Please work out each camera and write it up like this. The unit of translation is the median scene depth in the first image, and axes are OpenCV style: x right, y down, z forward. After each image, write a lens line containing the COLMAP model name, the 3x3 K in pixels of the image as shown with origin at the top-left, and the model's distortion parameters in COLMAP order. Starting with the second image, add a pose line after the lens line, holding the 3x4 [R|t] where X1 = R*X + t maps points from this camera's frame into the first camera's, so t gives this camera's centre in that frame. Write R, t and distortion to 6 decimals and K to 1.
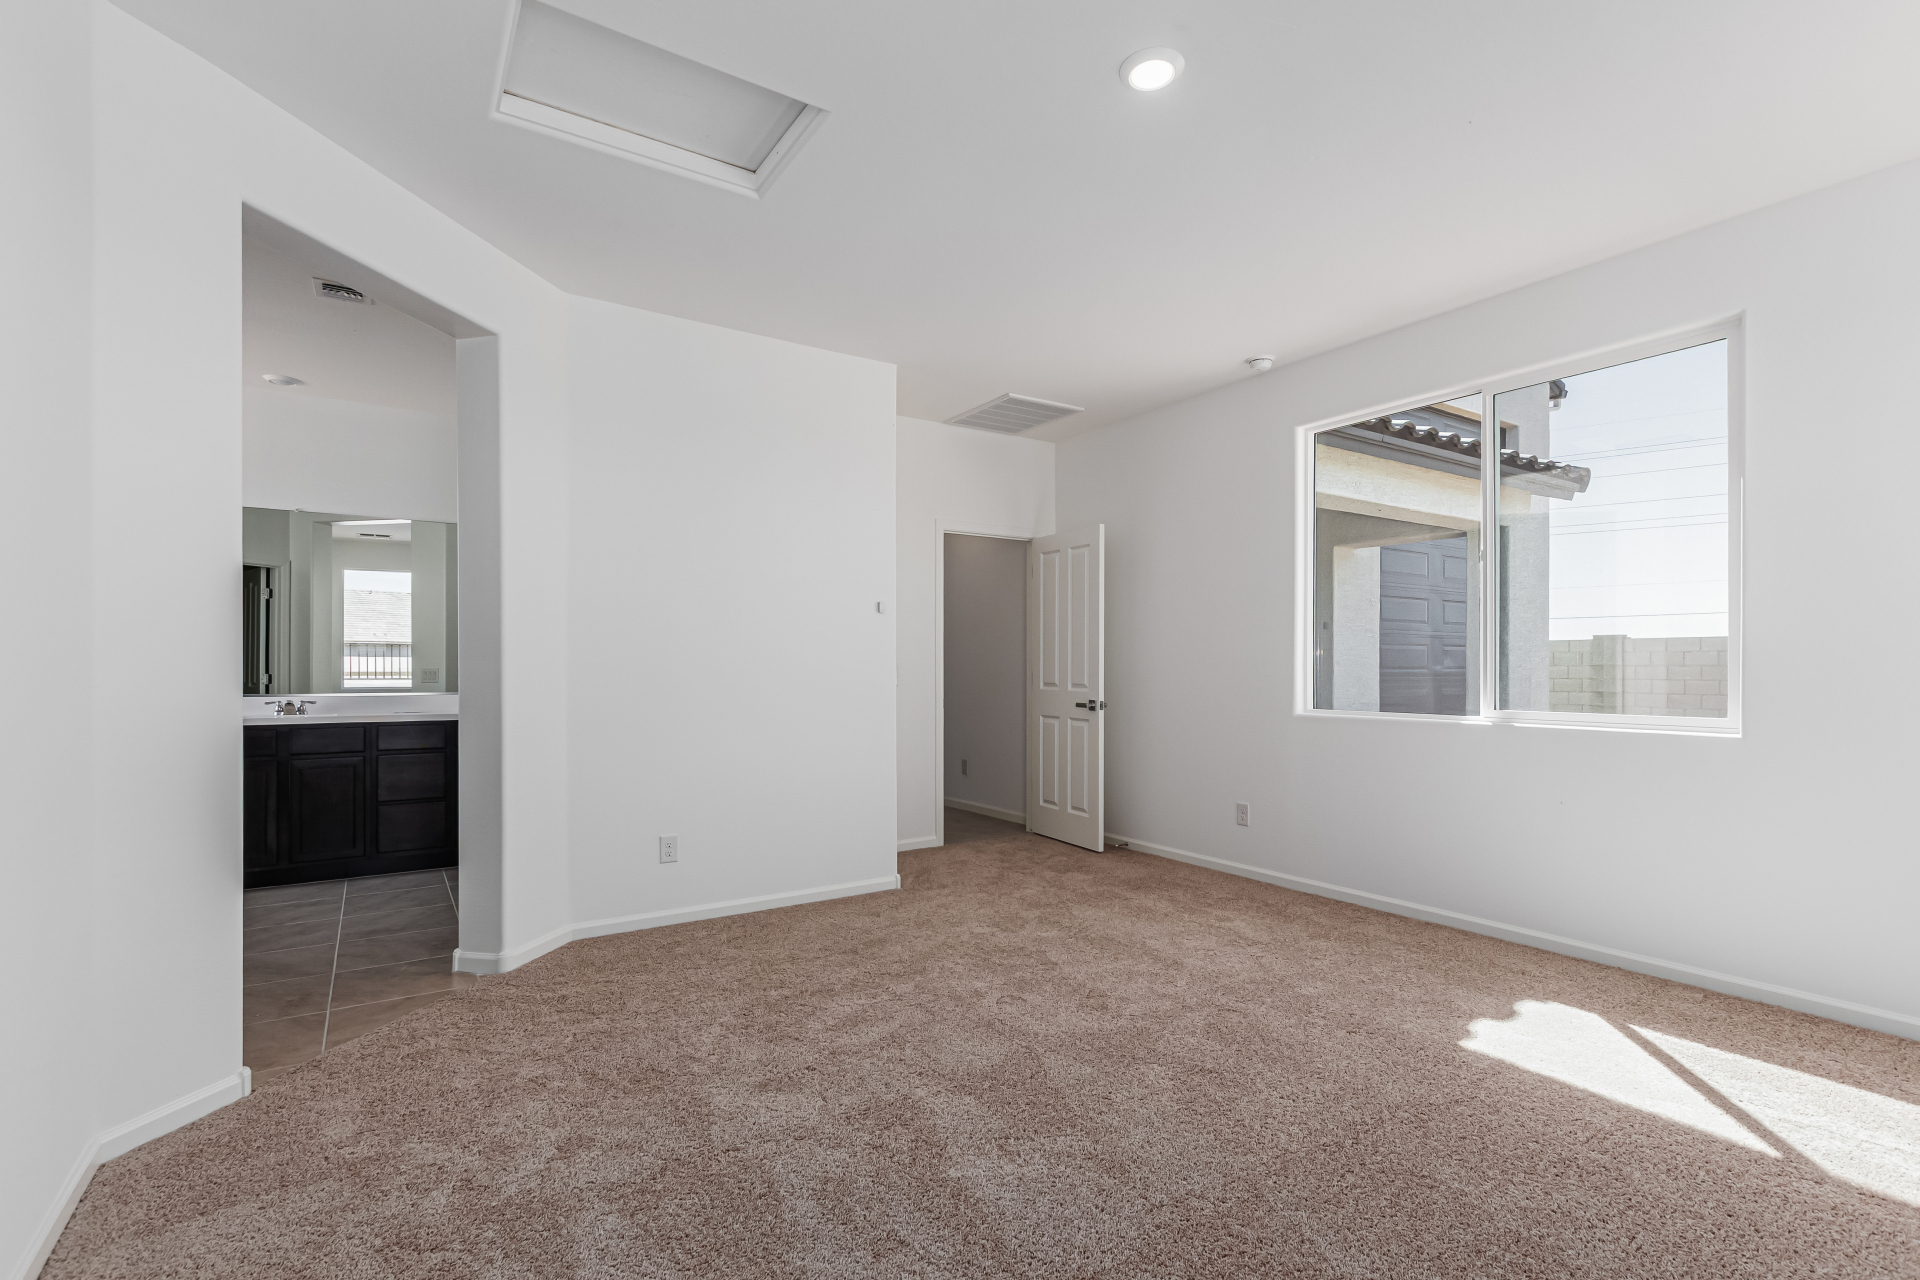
lens RADIAL K [[886.9, 0, 963.2], [0, 886.9, 658.2], [0, 0, 1]] dist [0.002502, 0.000179]
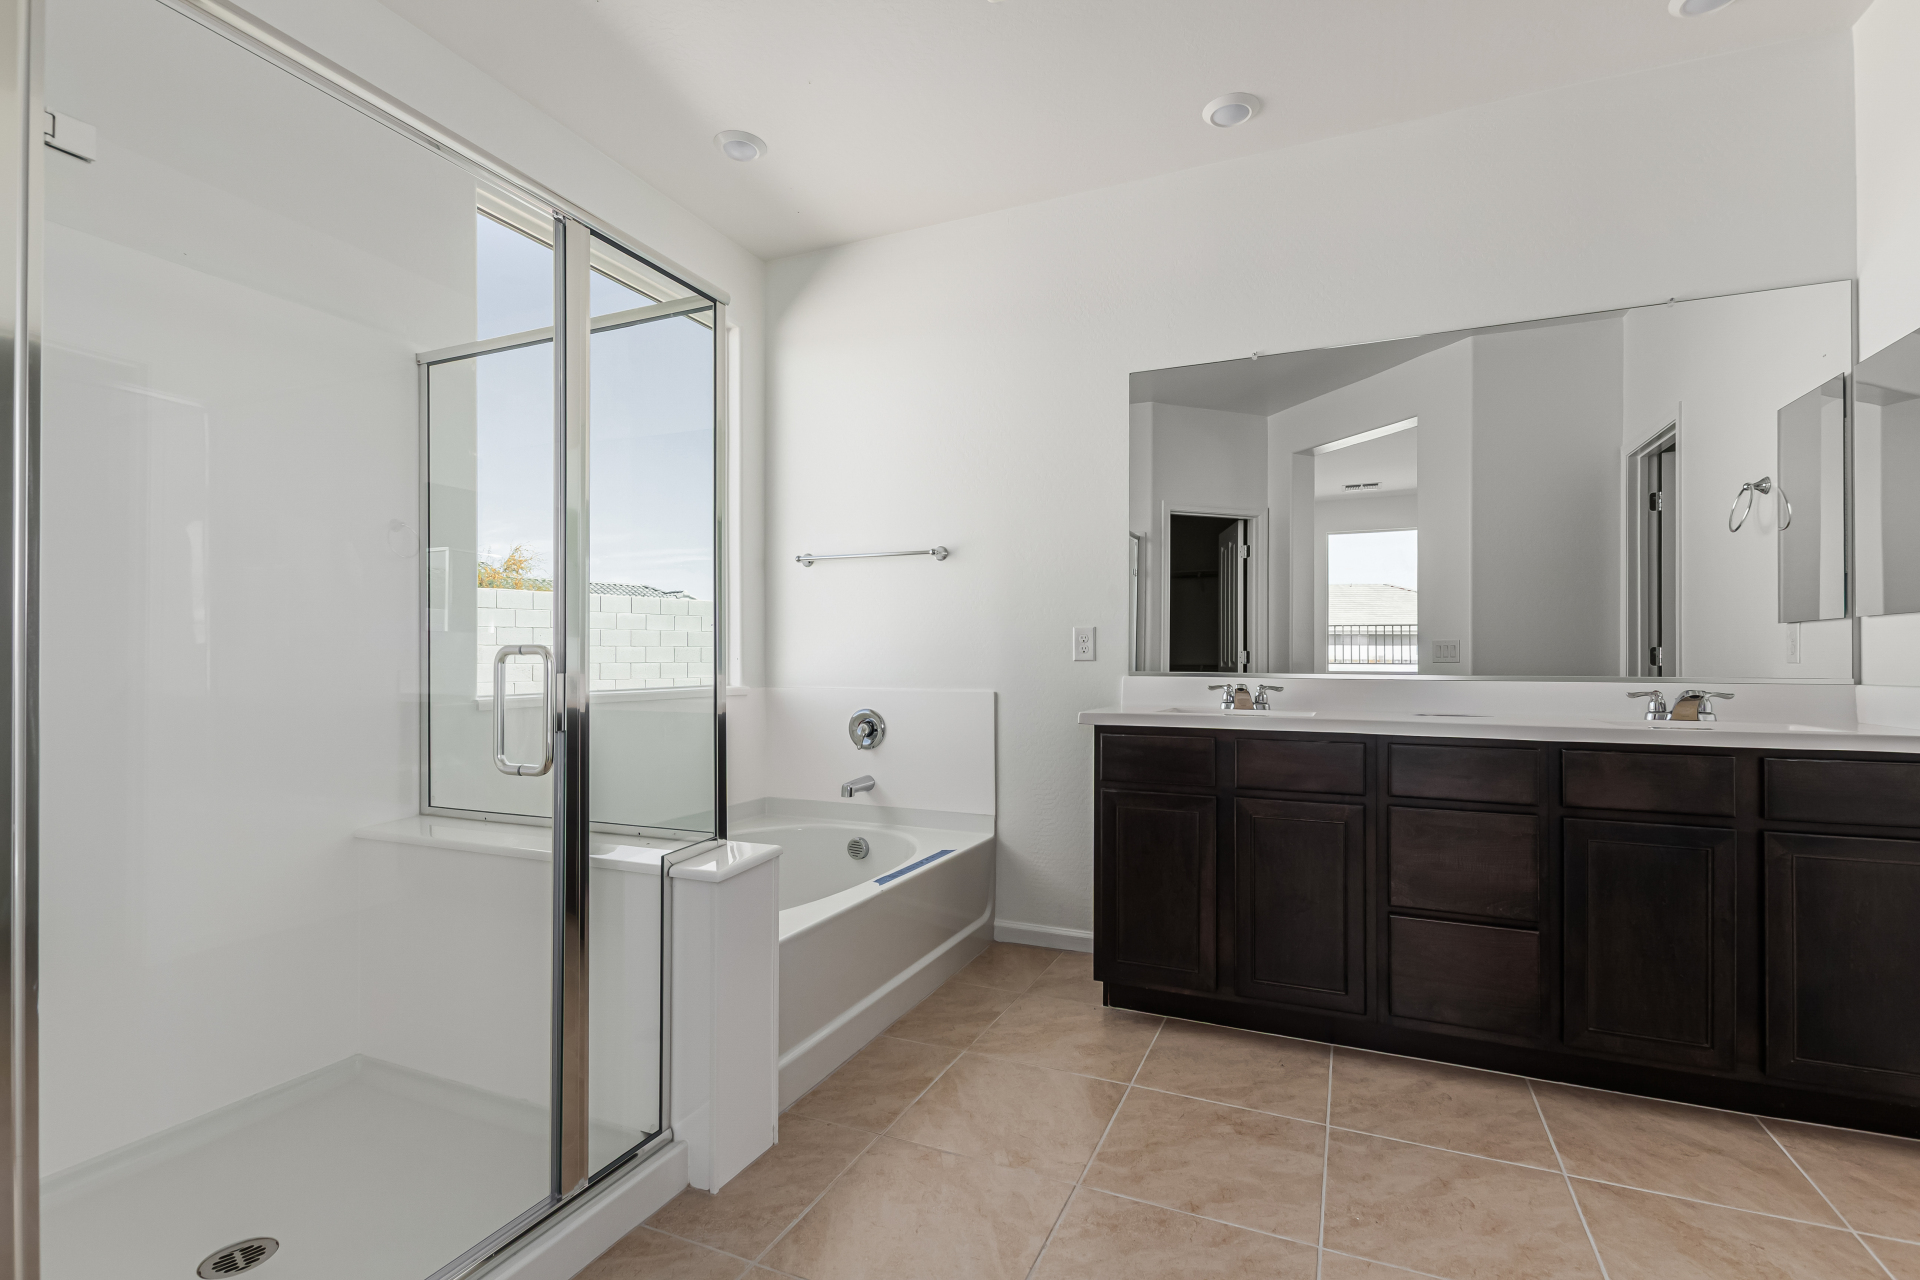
lens RADIAL K [[886.9, 0, 965.1], [0, 886.9, 648.6], [0, 0, 1]] dist [0.002502, 0.000179]
pose [[0.541635, 0.000169, -0.840614, -0.371982], [0.000606, 1.000000, 0.000591, 0.024131], [0.840614, -0.000829, 0.541634, 0.535497]]
